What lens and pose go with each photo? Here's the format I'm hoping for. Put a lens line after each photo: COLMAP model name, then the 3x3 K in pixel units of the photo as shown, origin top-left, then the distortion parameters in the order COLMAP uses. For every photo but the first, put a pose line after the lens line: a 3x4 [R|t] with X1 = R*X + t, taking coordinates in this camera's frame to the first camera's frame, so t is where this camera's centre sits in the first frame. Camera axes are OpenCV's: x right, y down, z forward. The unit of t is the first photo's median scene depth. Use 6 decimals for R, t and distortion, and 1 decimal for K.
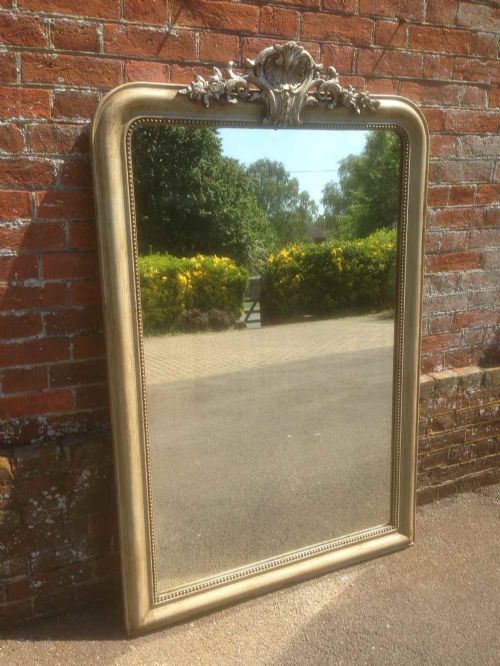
lens RADIAL K [[622.0, 0, 255.1], [0, 622.0, 332.3], [0, 0, 1]] dist [0.158500, -0.315622]
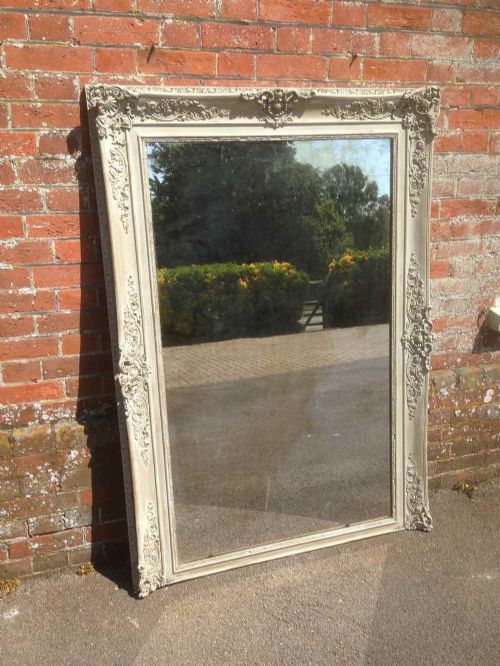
lens RADIAL K [[622.0, 0, 255.1], [0, 622.0, 332.3], [0, 0, 1]] dist [0.158500, -0.315622]
pose [[0.992597, 0.010234, -0.121021, 0.162553], [-0.011026, 0.999922, -0.005873, 0.001766], [0.120952, 0.007164, 0.992633, -0.100999]]
